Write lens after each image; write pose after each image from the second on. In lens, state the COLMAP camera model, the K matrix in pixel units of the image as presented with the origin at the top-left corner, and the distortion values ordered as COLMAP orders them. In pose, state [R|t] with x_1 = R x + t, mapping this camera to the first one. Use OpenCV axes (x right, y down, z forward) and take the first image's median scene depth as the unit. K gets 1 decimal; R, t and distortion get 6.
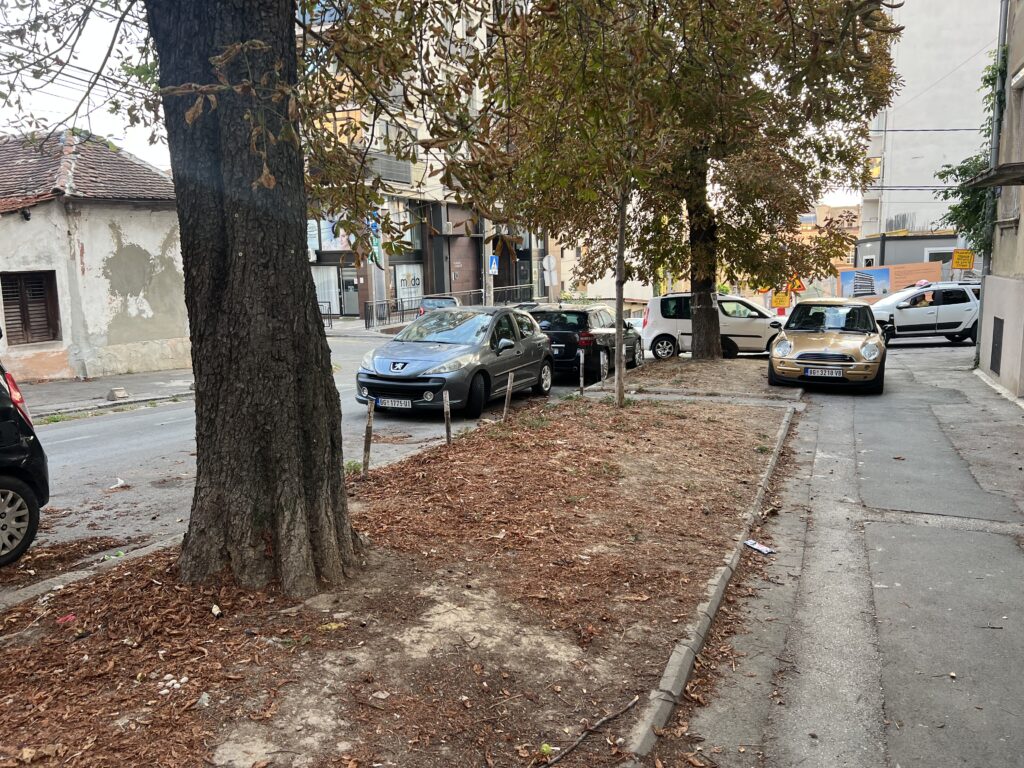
lens RADIAL K [[797.1, 0, 485.8], [0, 797.1, 389.0], [0, 0, 1]] dist [0.038638, -0.049762]
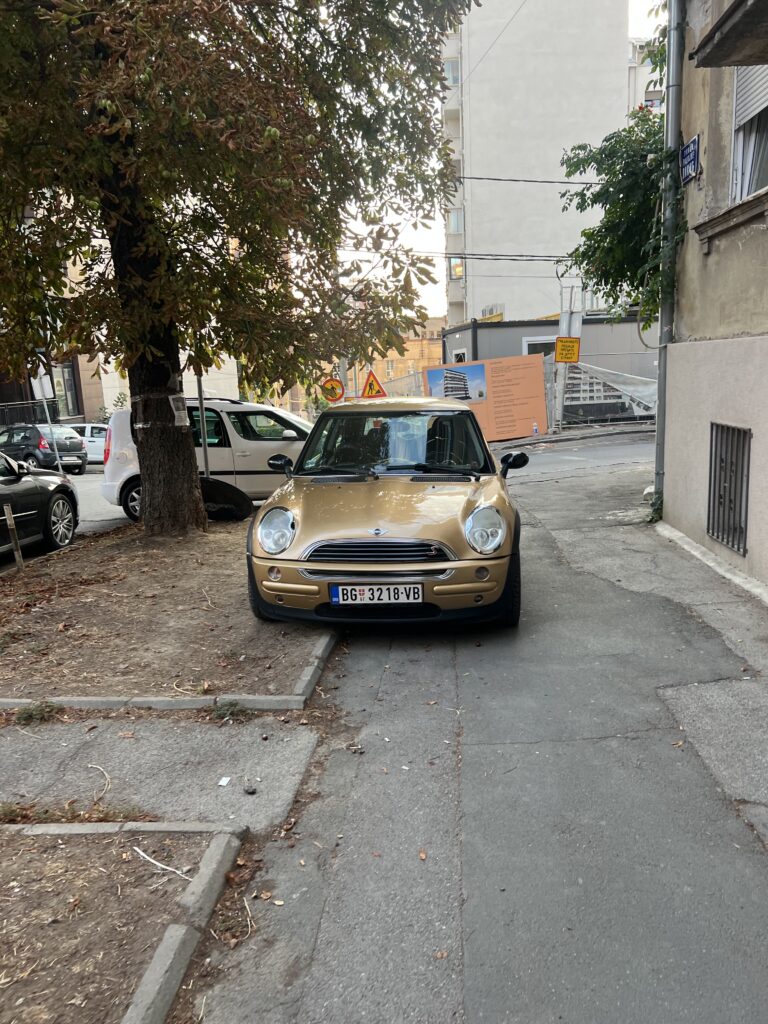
lens RADIAL K [[797.1, 0, 384.0], [0, 797.1, 512.0], [0, 0, 1]] dist [0.038638, -0.049762]
pose [[0.939497, -0.078476, 0.333446, 0.260559], [0.075989, 0.996898, 0.020516, -0.056139], [-0.334021, 0.006063, 0.942546, 0.556476]]
